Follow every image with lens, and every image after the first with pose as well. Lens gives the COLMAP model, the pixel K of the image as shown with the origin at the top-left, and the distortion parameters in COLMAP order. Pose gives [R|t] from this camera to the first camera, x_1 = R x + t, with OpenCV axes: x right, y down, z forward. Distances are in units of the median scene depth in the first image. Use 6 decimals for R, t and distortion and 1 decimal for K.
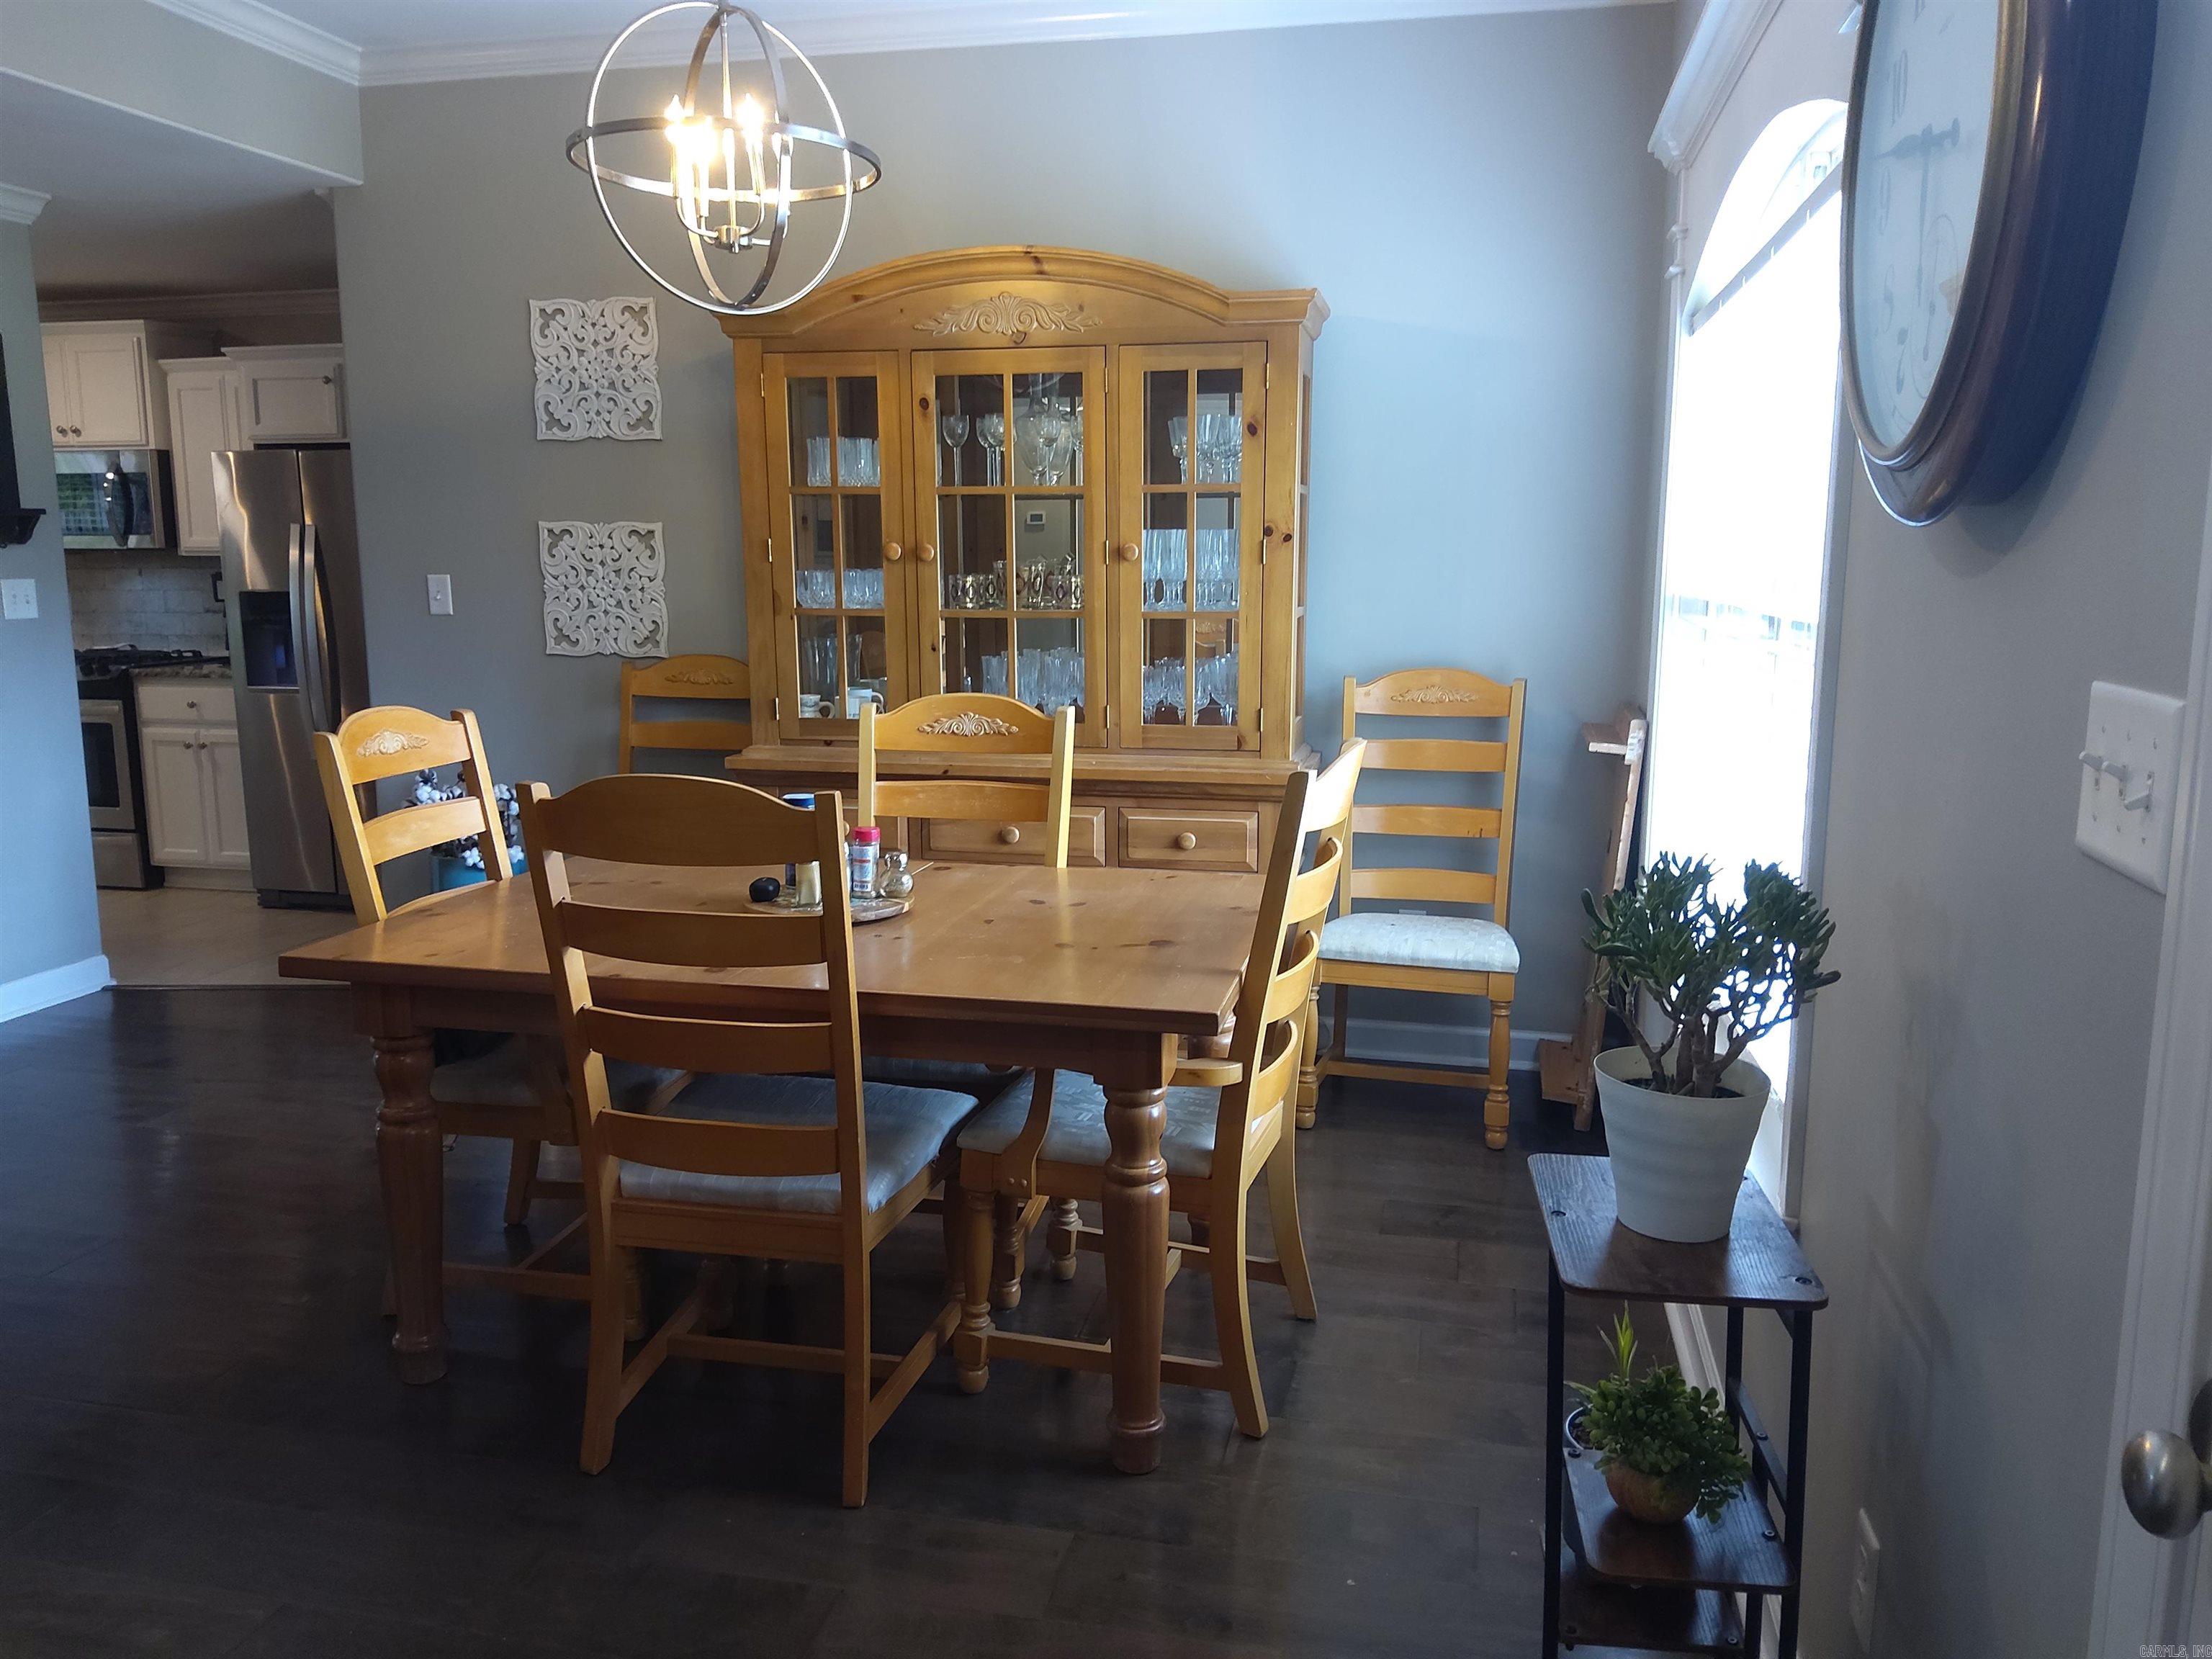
lens RADIAL K [[1656.7, 0, 1110.8], [0, 1656.7, 812.2], [0, 0, 1]] dist [0.056654, -0.120870]
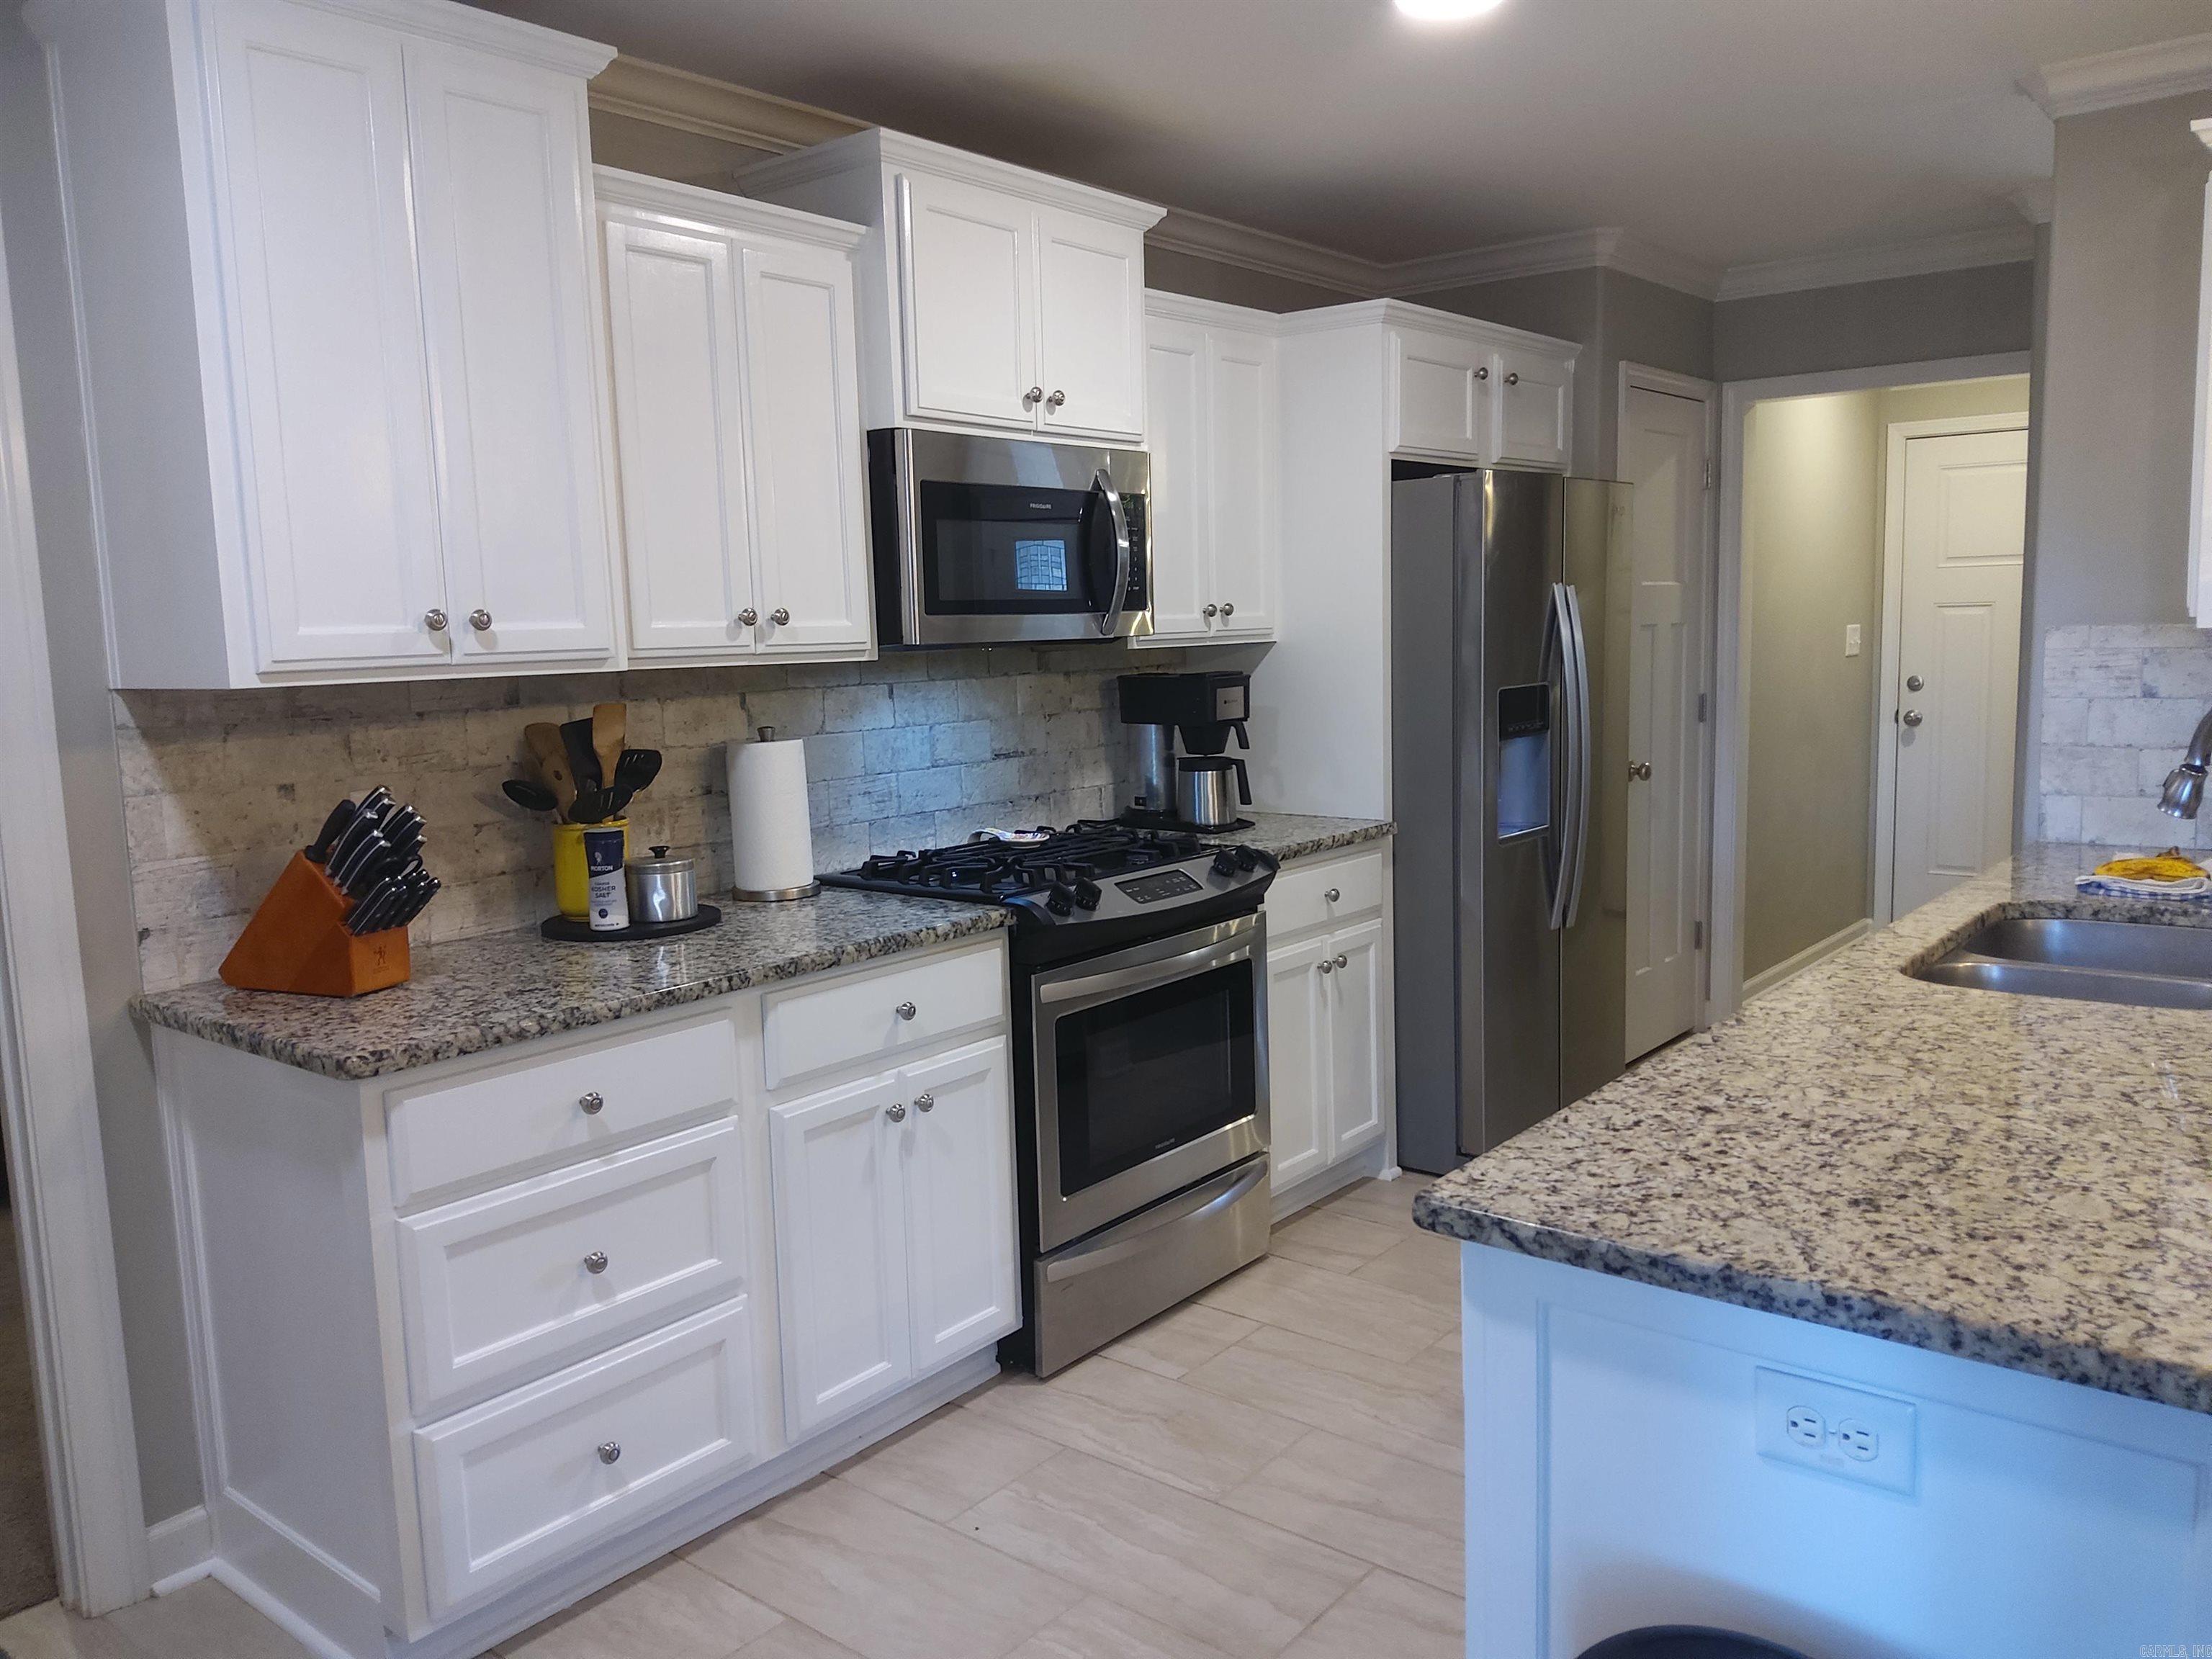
lens RADIAL K [[1656.7, 0, 1110.8], [0, 1656.7, 812.2], [0, 0, 1]] dist [0.056654, -0.120870]
pose [[0.456397, -0.115412, 0.882259, -1.482885], [0.170493, 0.984522, 0.040593, -0.177015], [-0.873289, 0.131892, 0.469010, 1.081571]]
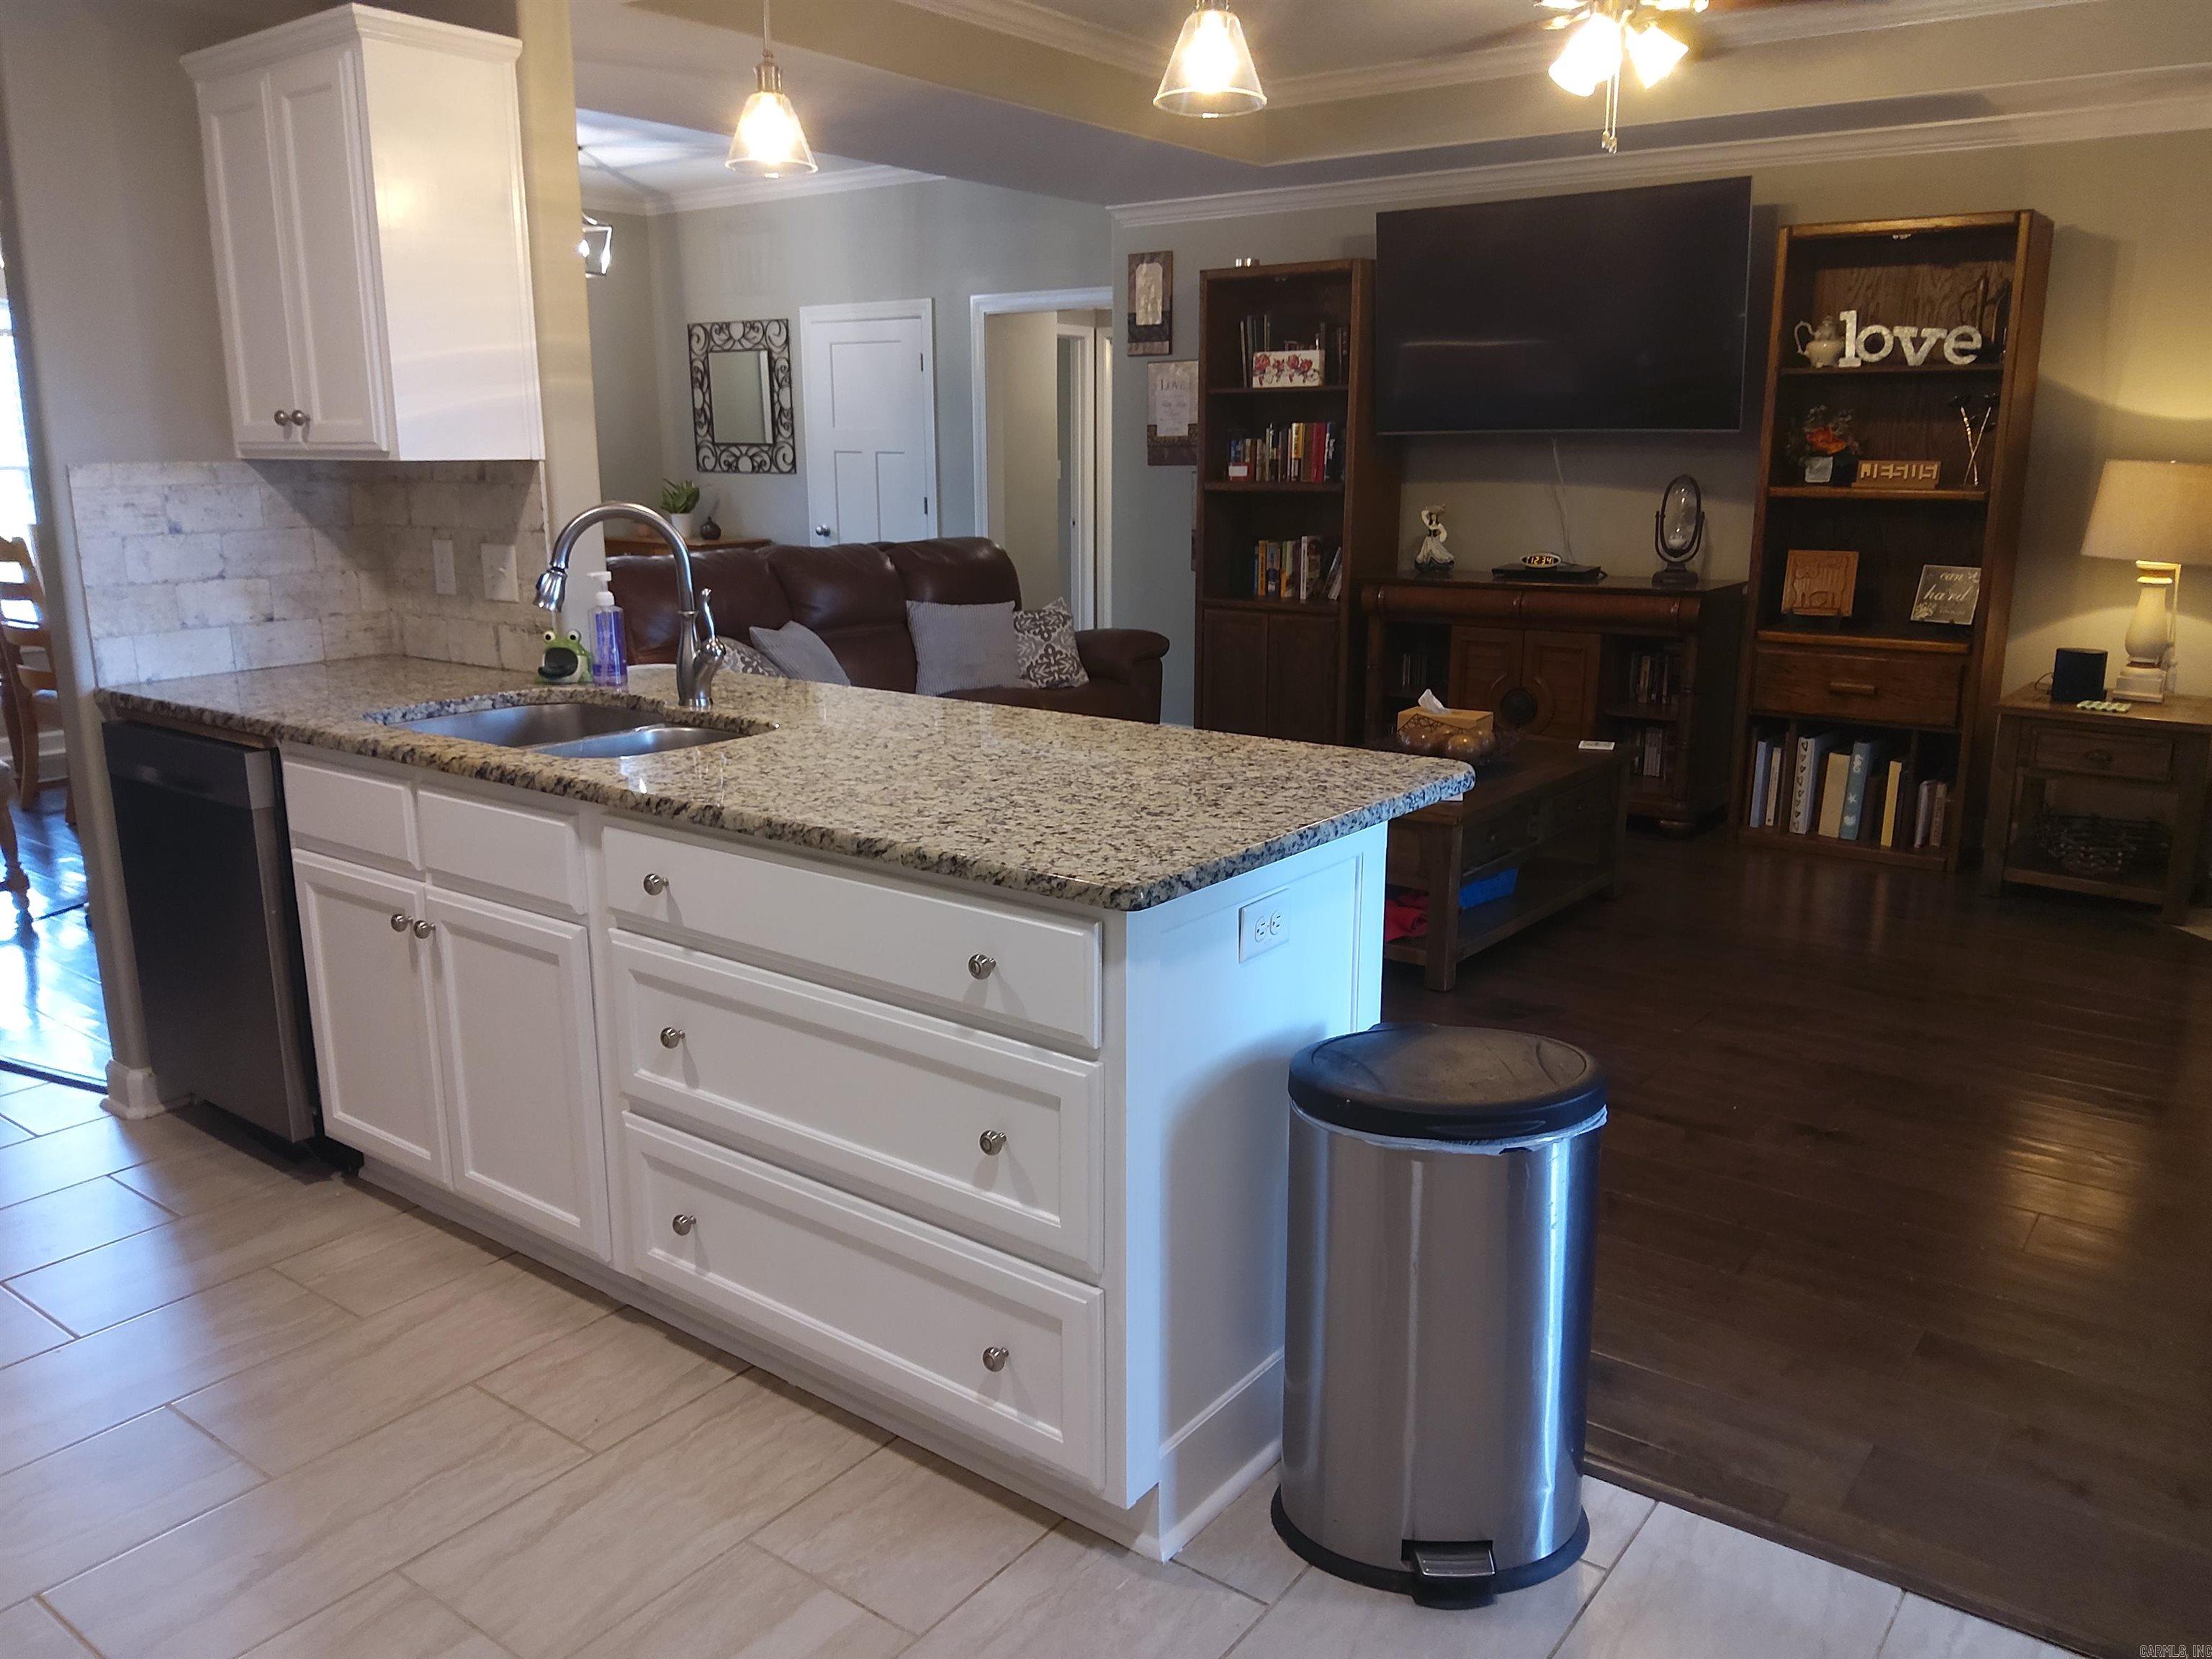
lens RADIAL K [[1656.7, 0, 1110.8], [0, 1656.7, 812.2], [0, 0, 1]] dist [0.056654, -0.120870]
pose [[-0.905169, -0.091863, 0.415007, -1.352649], [0.068031, 0.932469, 0.354786, -0.237193], [-0.419573, 0.349375, -0.837792, 1.491982]]
